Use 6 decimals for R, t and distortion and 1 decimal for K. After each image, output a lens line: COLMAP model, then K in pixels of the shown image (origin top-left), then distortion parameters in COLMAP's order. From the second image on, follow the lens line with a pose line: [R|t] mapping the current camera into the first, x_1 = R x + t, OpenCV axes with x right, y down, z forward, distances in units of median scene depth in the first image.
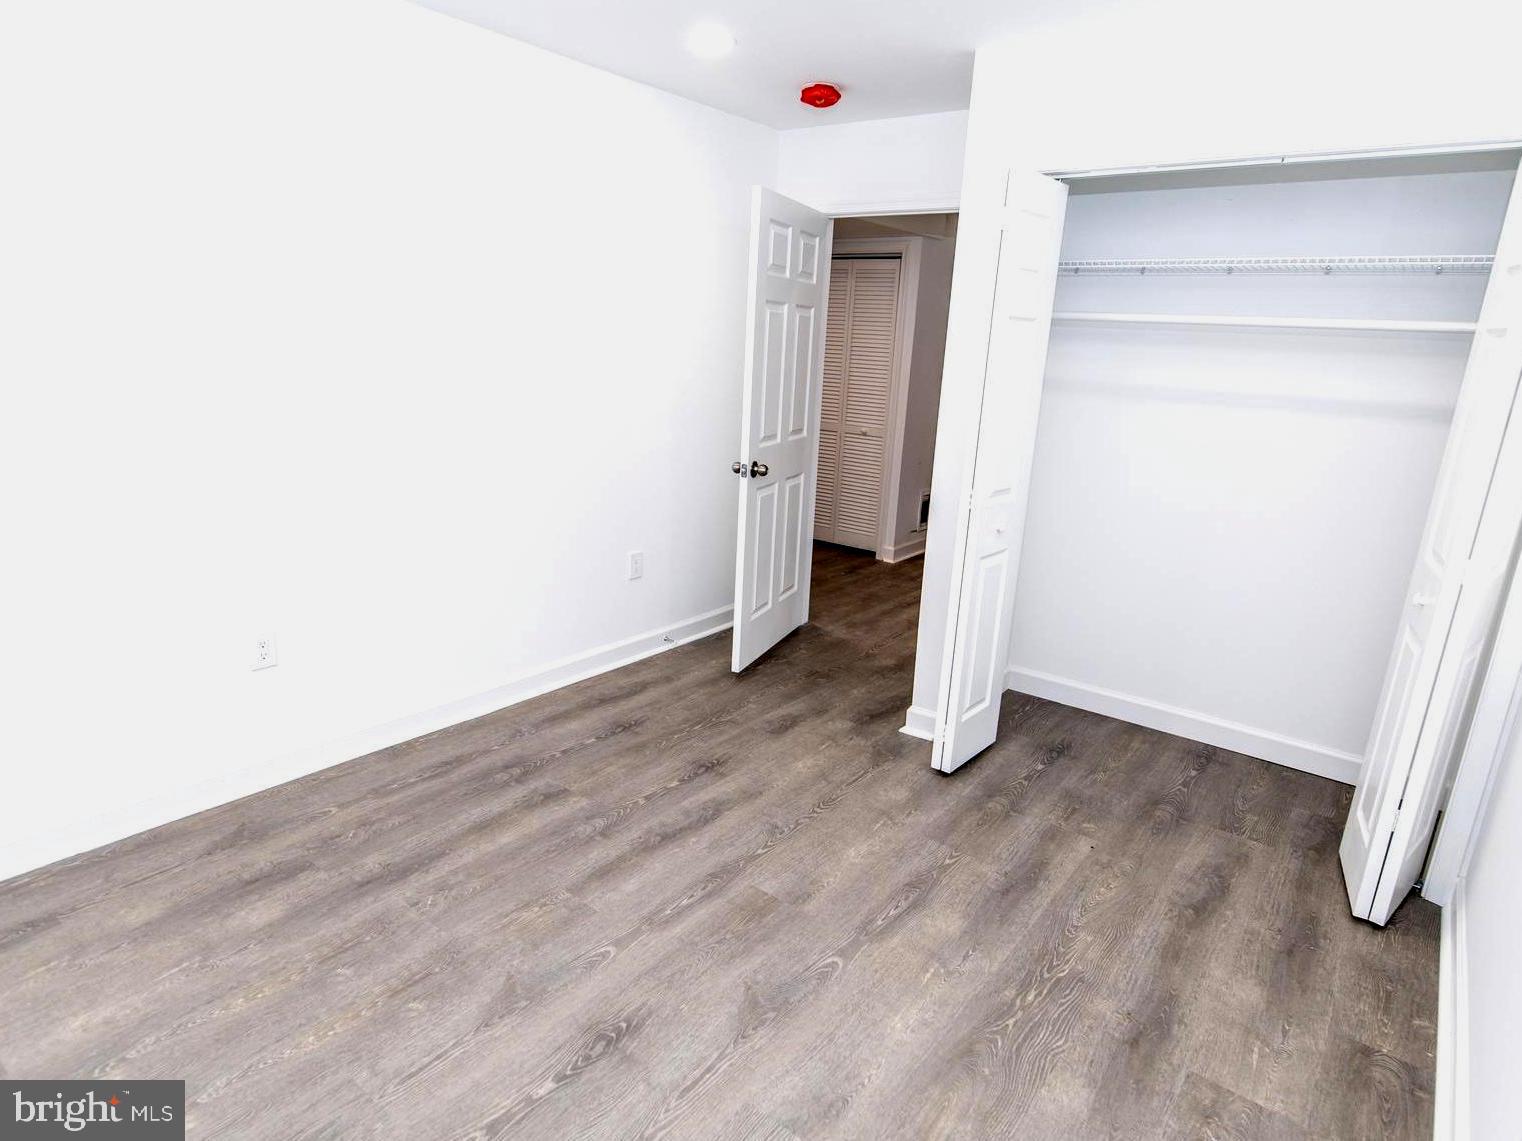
lens RADIAL K [[852.7, 0, 761.0], [0, 852.7, 570.5], [0, 0, 1]] dist [-0.000033, 0.000099]
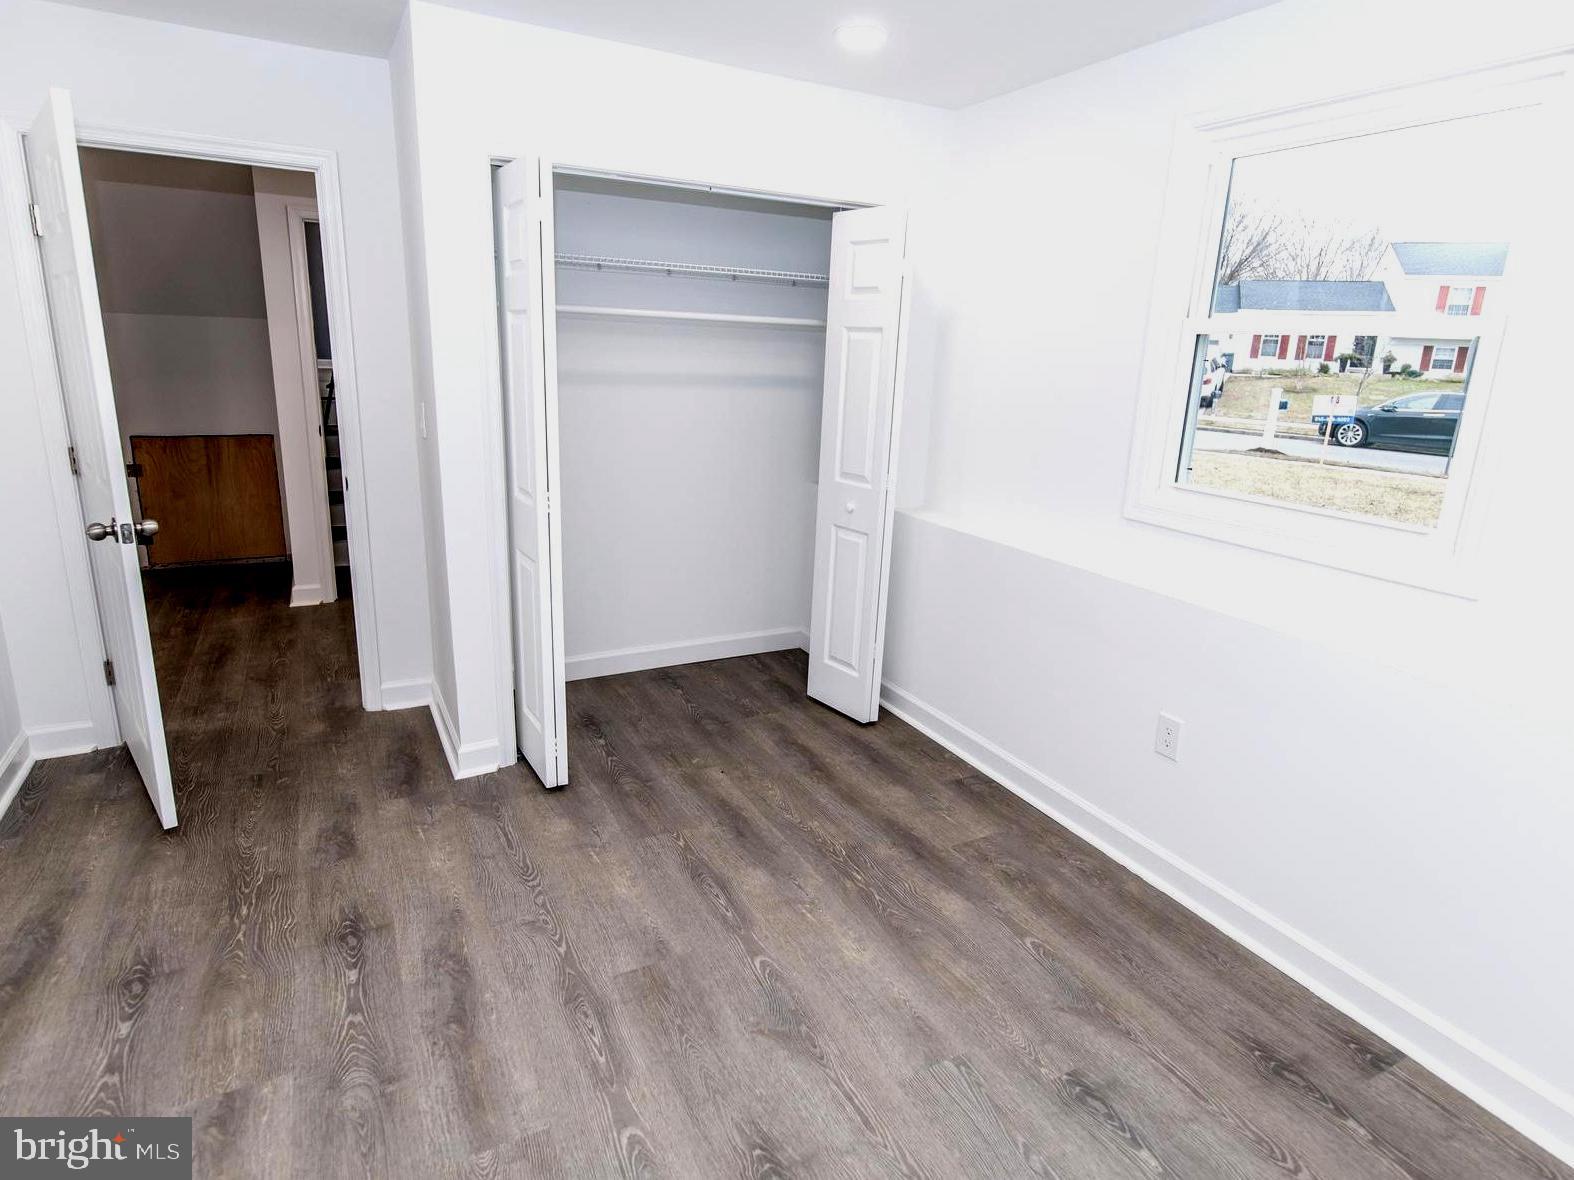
lens RADIAL K [[874.8, 0, 747.6], [0, 874.8, 582.7], [0, 0, 1]] dist [-0.001860, -0.000269]
pose [[0.429084, -0.266367, 0.863096, -0.563410], [0.221787, 0.957347, 0.185195, -0.138344], [-0.875612, 0.111959, 0.469859, 0.377826]]
